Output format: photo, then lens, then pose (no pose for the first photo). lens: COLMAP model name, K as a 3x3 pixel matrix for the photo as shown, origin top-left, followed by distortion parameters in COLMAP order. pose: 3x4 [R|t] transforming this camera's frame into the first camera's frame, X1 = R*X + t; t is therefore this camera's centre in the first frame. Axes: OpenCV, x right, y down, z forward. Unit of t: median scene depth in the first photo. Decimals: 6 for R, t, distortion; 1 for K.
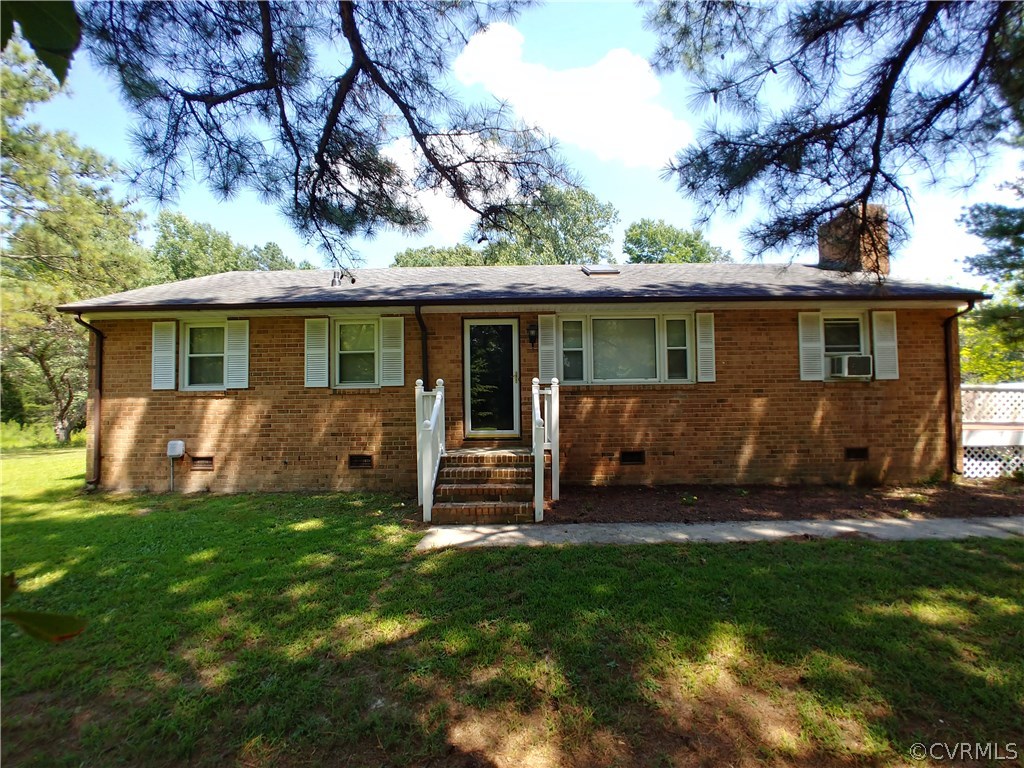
lens RADIAL K [[452.4, 0, 519.7], [0, 452.4, 389.6], [0, 0, 1]] dist [-0.027642, 0.006725]
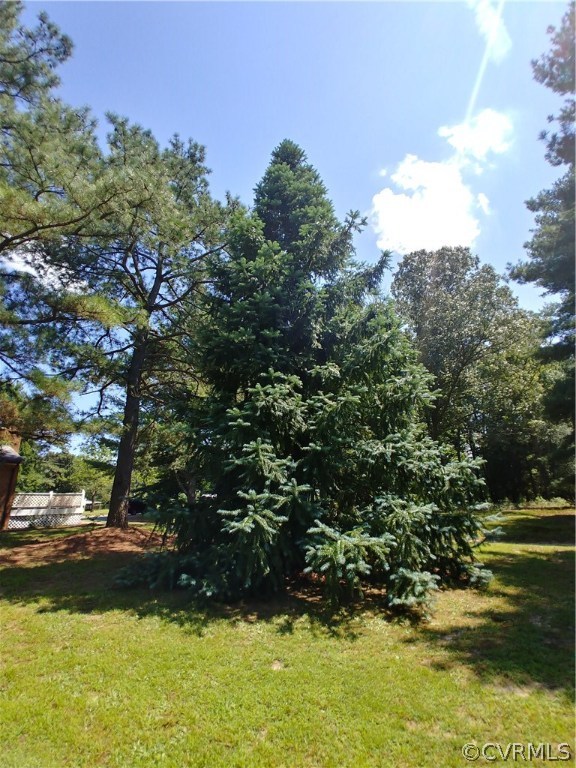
lens RADIAL K [[343.0, 0, 288.0], [0, 343.0, 384.0], [0, 0, 1]] dist [0.014397, -0.009635]
pose [[0.558736, 0.251706, 0.790226, 0.036634], [0.011143, 0.950467, -0.310625, 0.031141], [-0.829271, 0.182363, 0.528256, -1.791079]]
